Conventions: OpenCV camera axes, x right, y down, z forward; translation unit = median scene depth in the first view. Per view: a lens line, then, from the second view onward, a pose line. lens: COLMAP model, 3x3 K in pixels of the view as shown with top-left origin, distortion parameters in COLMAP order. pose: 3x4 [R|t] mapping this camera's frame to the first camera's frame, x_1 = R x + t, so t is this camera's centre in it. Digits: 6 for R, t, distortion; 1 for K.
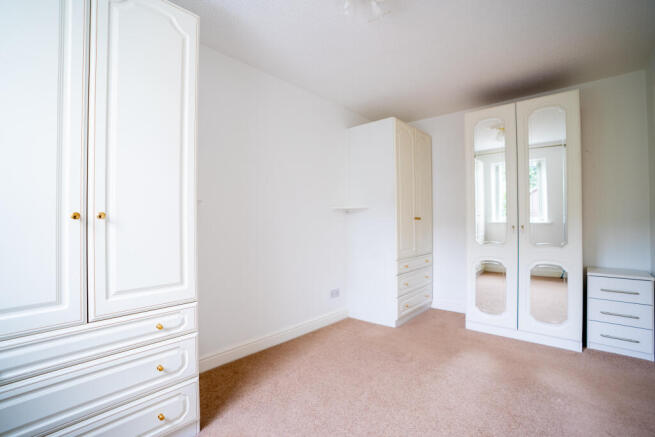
lens RADIAL K [[306.8, 0, 325.2], [0, 306.8, 218.8], [0, 0, 1]] dist [-0.055130, 0.016280]
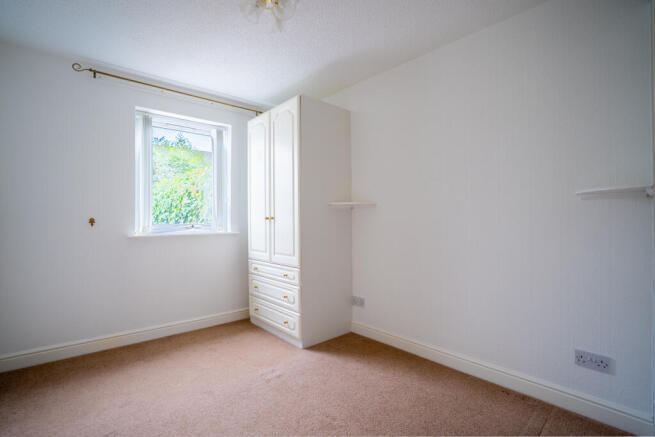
lens RADIAL K [[306.8, 0, 328.7], [0, 306.8, 220.8], [0, 0, 1]] dist [-0.055130, 0.016280]
pose [[-0.116105, 0.011116, -0.993175, 1.302277], [0.010693, 0.999893, 0.009941, -0.006220], [0.993179, -0.009466, -0.116211, 1.435905]]
